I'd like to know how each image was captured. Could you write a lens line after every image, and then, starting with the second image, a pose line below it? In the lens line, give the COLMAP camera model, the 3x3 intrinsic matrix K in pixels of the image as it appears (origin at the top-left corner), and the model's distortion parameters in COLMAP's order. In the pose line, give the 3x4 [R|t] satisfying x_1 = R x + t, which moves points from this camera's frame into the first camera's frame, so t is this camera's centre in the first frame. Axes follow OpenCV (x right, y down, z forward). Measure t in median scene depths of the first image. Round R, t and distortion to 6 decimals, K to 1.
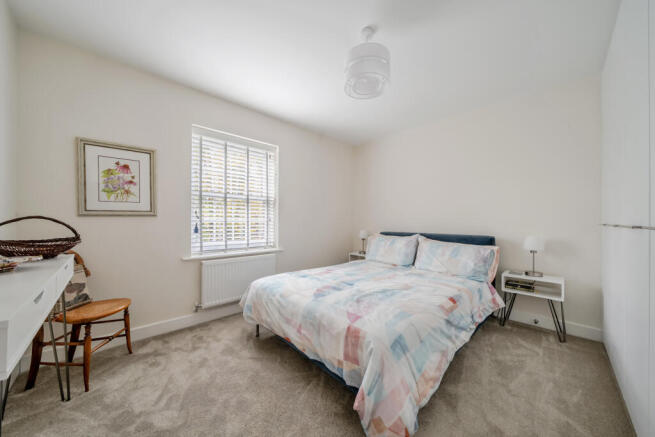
lens RADIAL K [[222.7, 0, 326.7], [0, 222.7, 220.9], [0, 0, 1]] dist [0.001669, 0.000202]
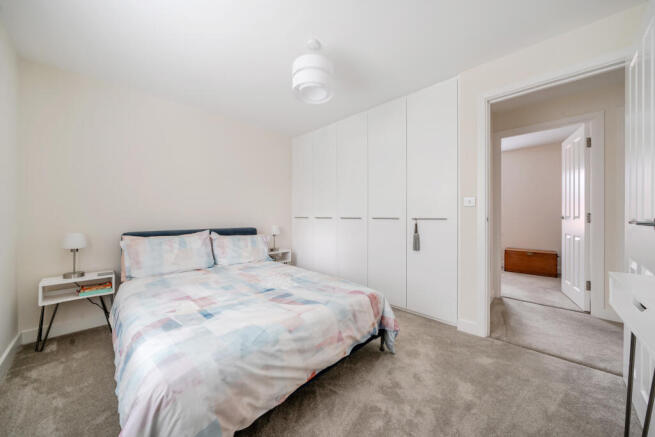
lens RADIAL K [[222.7, 0, 327.1], [0, 222.7, 216.0], [0, 0, 1]] dist [0.001669, 0.000202]
pose [[-0.030544, -0.001006, 0.999533, -0.714565], [0.002394, 0.999997, 0.001080, -0.000066], [-0.999531, 0.002426, -0.030542, 0.759366]]
